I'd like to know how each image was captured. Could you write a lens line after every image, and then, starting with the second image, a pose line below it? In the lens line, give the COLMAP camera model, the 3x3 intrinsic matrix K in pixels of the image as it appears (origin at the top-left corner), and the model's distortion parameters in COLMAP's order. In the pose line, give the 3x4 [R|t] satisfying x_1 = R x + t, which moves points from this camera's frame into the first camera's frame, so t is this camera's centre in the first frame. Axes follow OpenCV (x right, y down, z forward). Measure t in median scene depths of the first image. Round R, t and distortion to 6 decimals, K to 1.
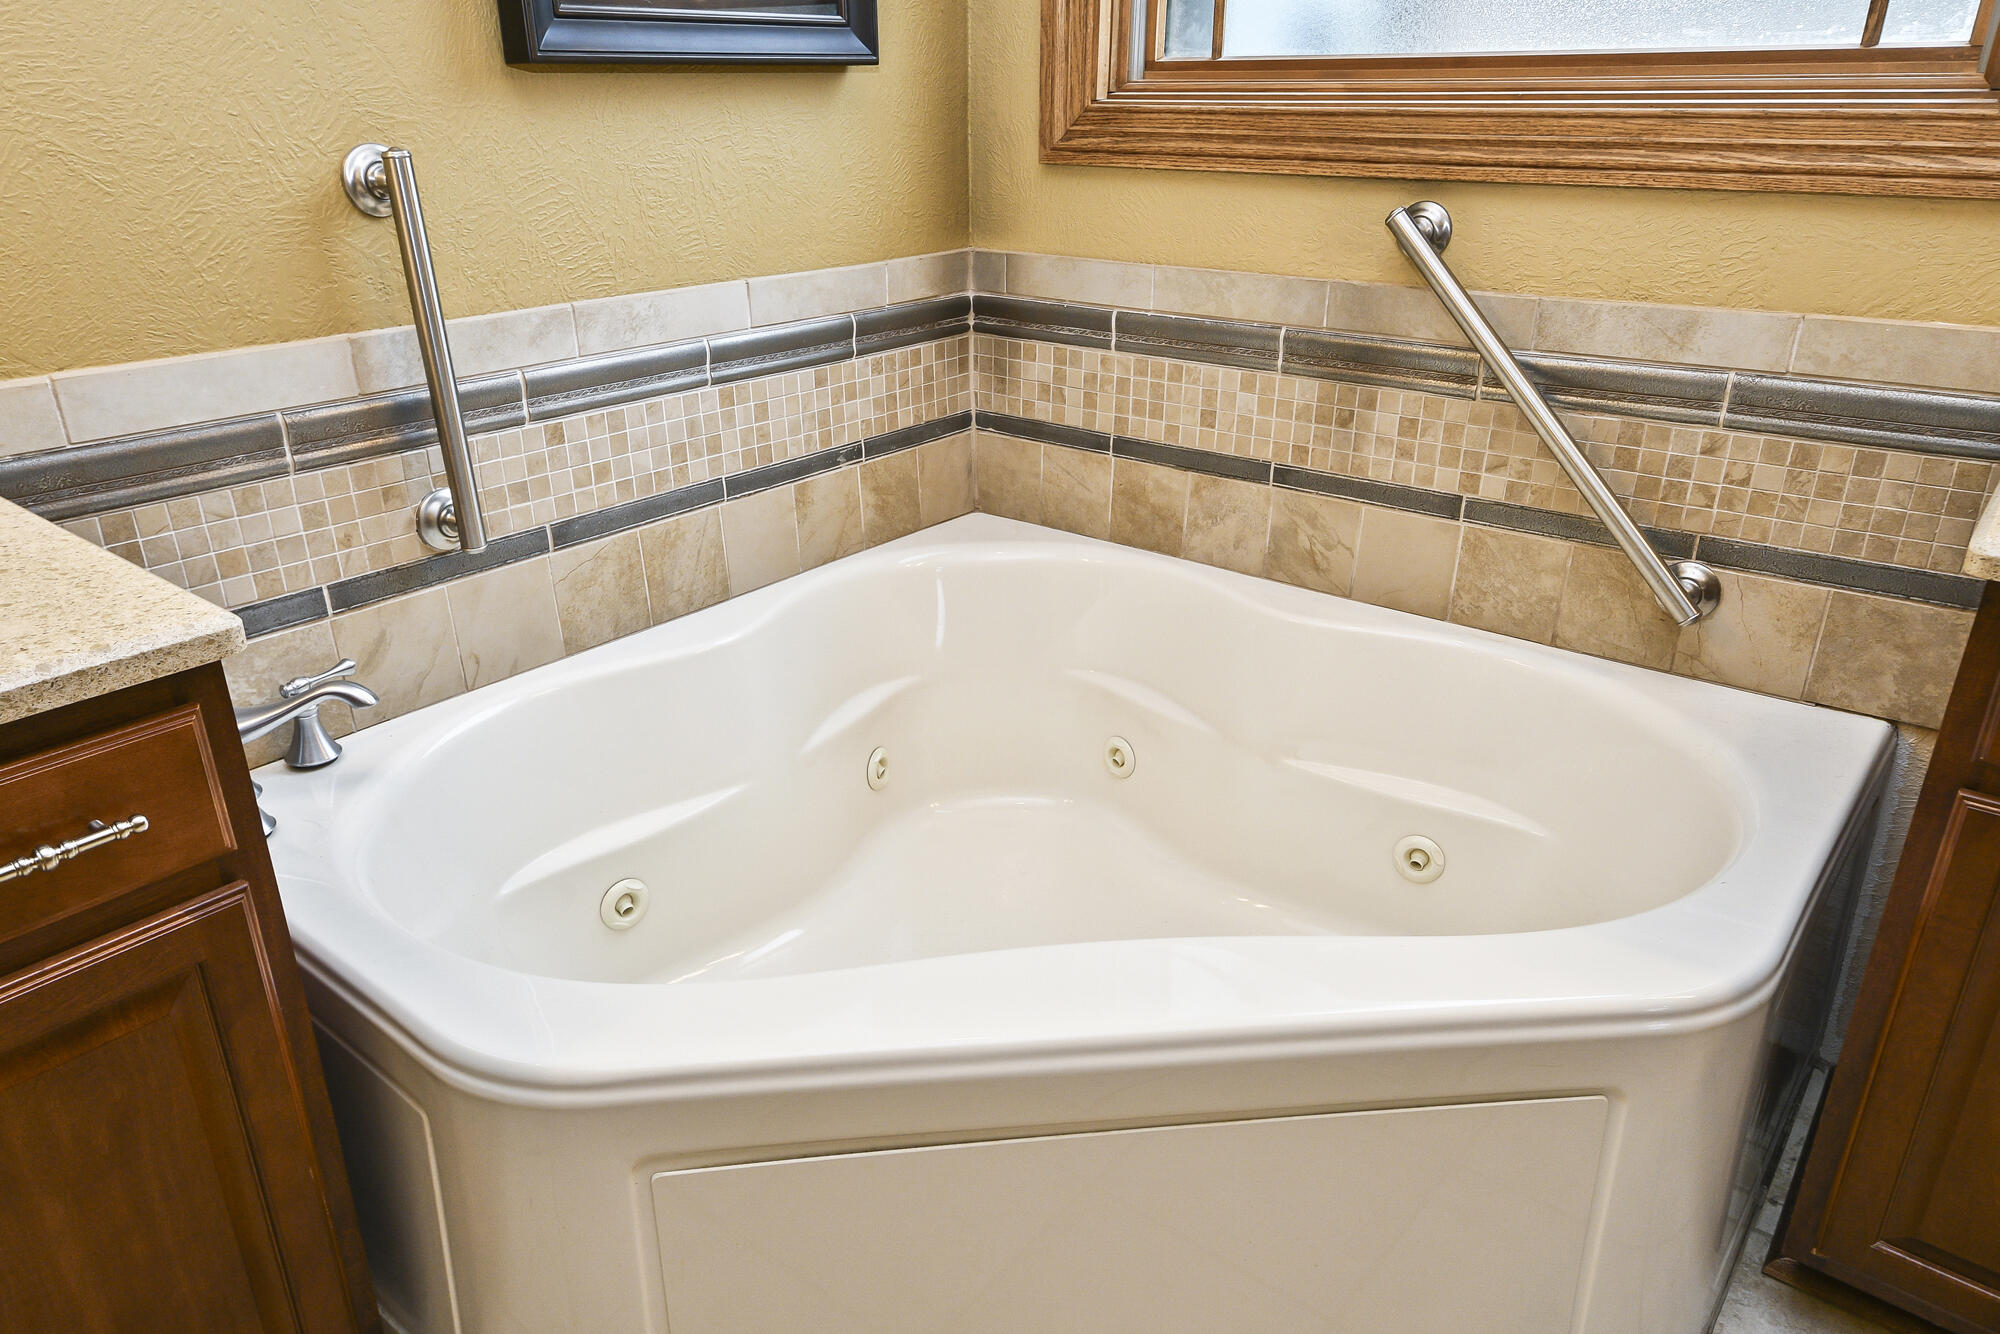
lens RADIAL K [[1322.8, 0, 993.6], [0, 1322.8, 651.1], [0, 0, 1]] dist [0.069863, -0.035510]
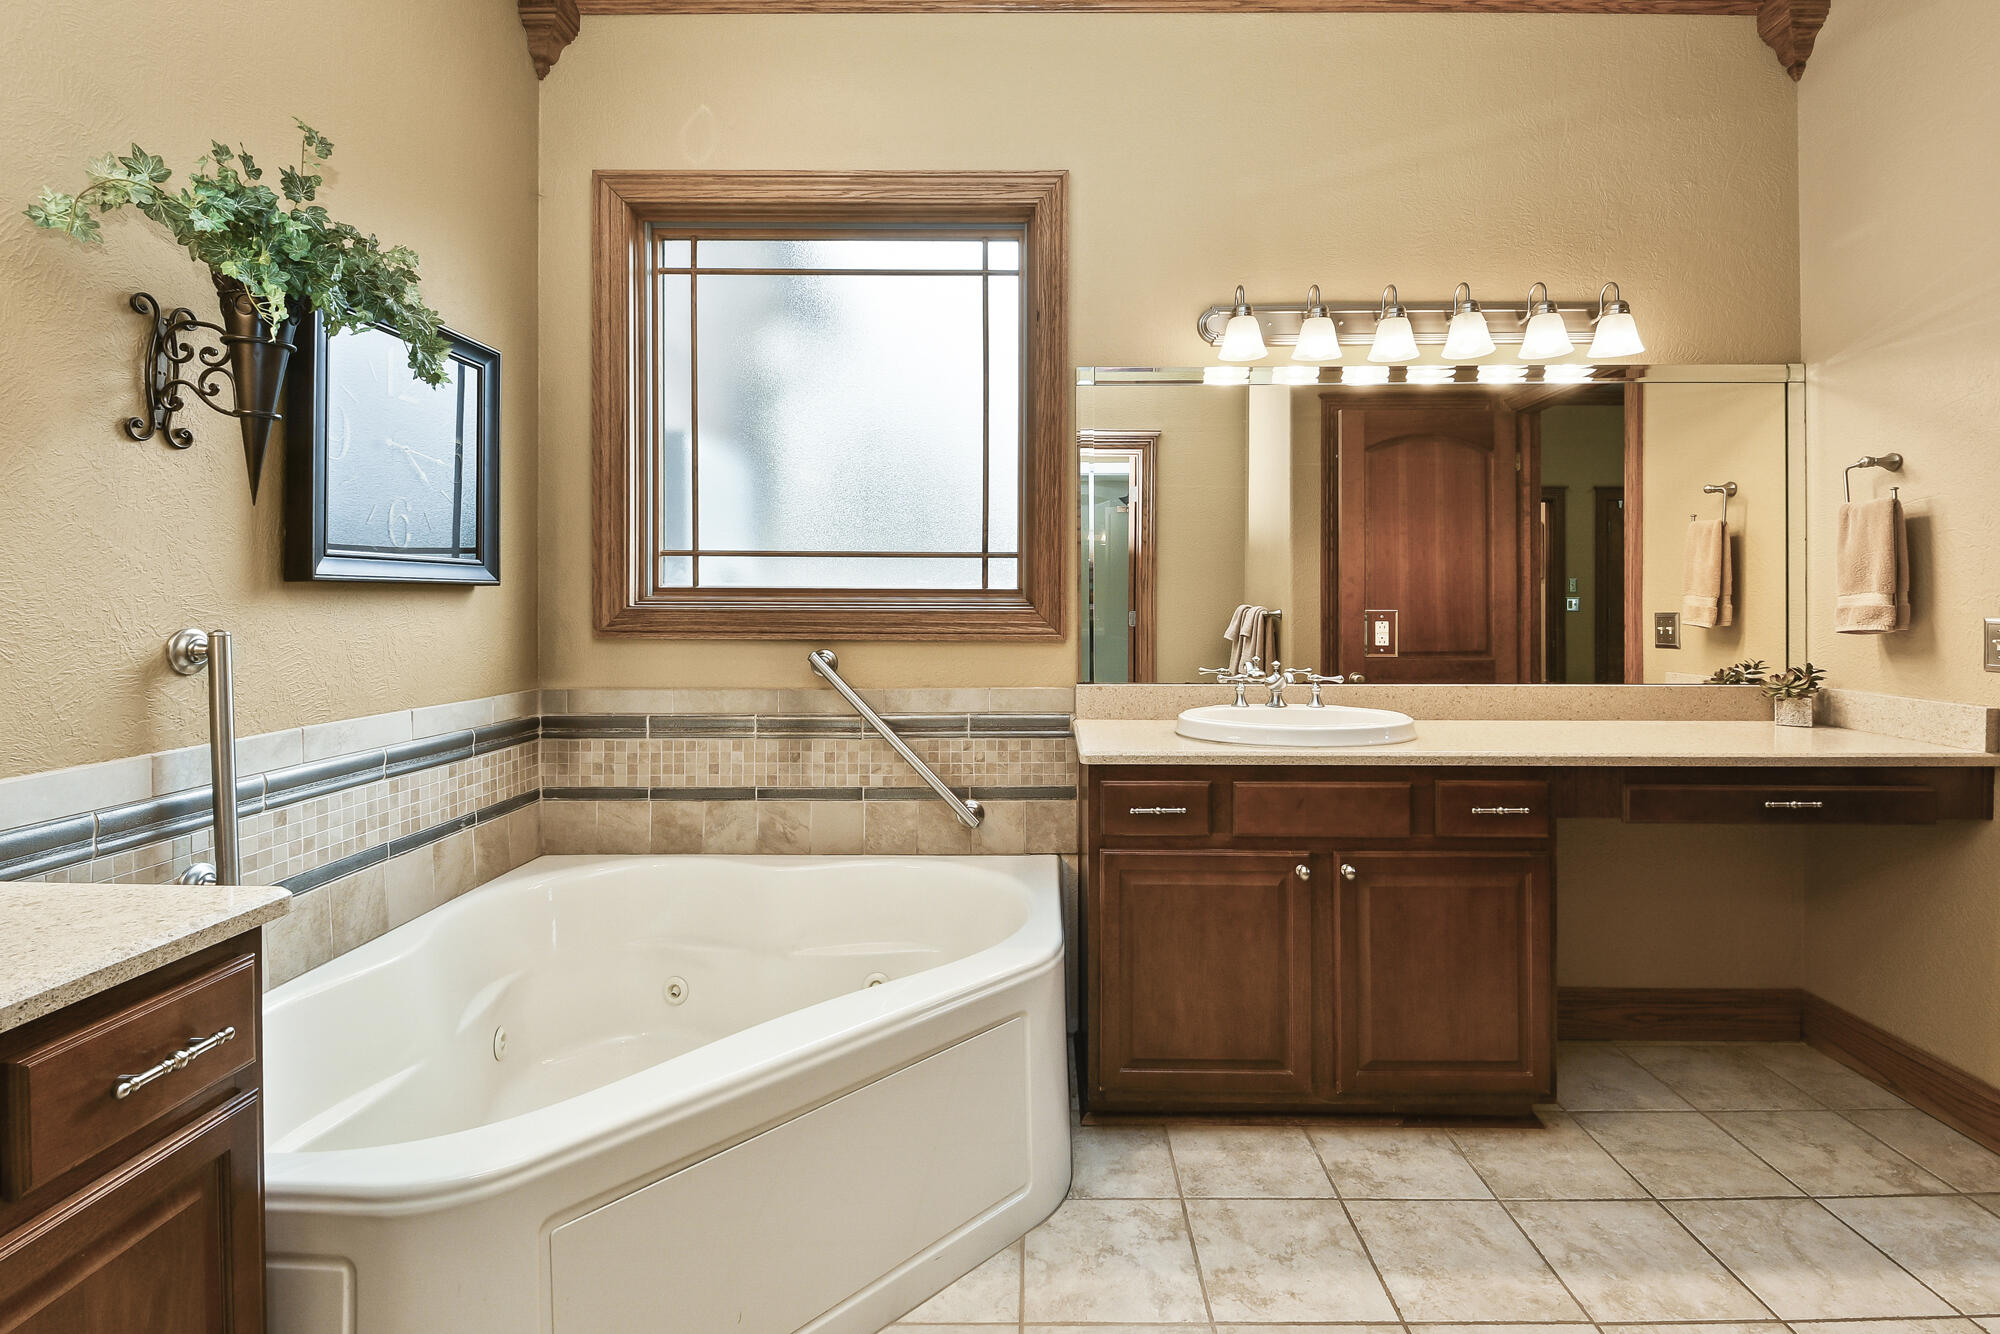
lens RADIAL K [[901.9, 0, 997.2], [0, 901.9, 584.9], [0, 0, 1]] dist [0.033720, -0.020698]
pose [[0.805638, 0.018657, 0.592115, -0.266158], [0.228429, 0.912428, -0.339552, 0.102472], [-0.546597, 0.408812, 0.730825, -0.200709]]
